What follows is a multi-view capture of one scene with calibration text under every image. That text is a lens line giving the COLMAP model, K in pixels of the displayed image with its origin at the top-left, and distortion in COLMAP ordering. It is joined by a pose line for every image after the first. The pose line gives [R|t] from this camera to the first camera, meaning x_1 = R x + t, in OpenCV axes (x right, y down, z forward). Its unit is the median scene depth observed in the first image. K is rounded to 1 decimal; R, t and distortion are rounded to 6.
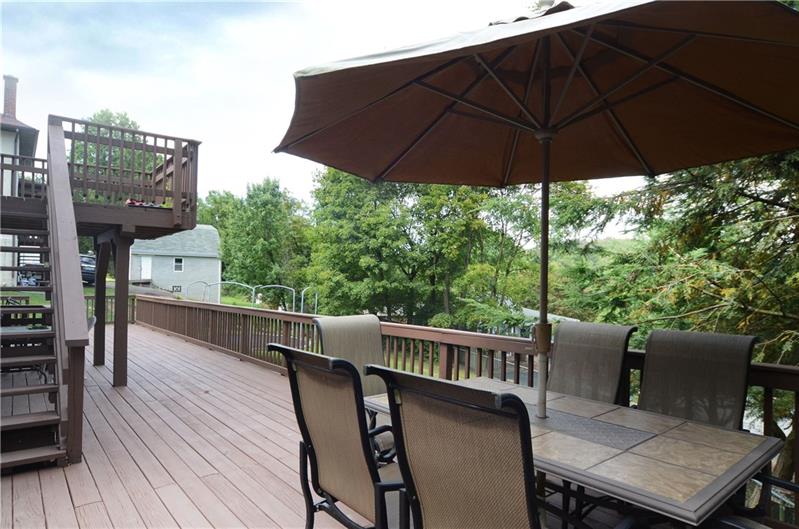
lens RADIAL K [[466.1, 0, 399.6], [0, 466.1, 266.1], [0, 0, 1]] dist [0.002124, 0.002617]
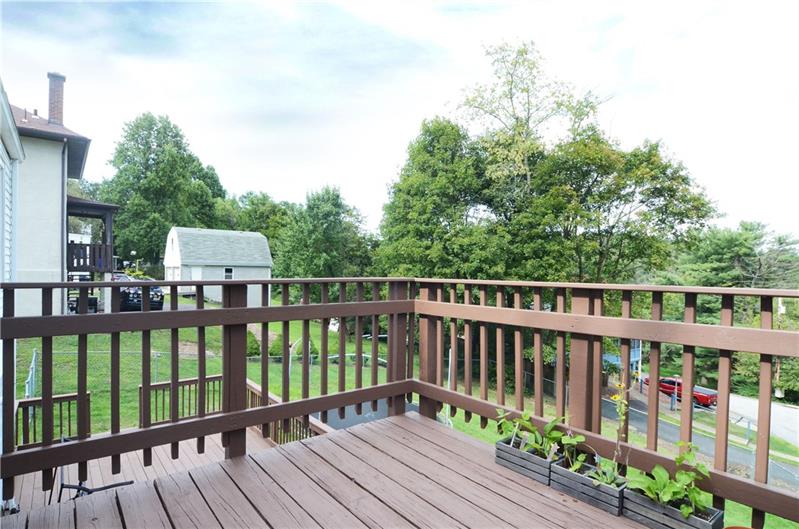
lens RADIAL K [[422.9, 0, 399.6], [0, 422.9, 269.5], [0, 0, 1]] dist [-0.017178, -0.000950]
pose [[0.999883, 0.006049, -0.014022, -0.134583], [-0.005585, 0.999443, 0.032906, -0.055882], [0.014213, -0.032824, 0.999360, 0.165864]]
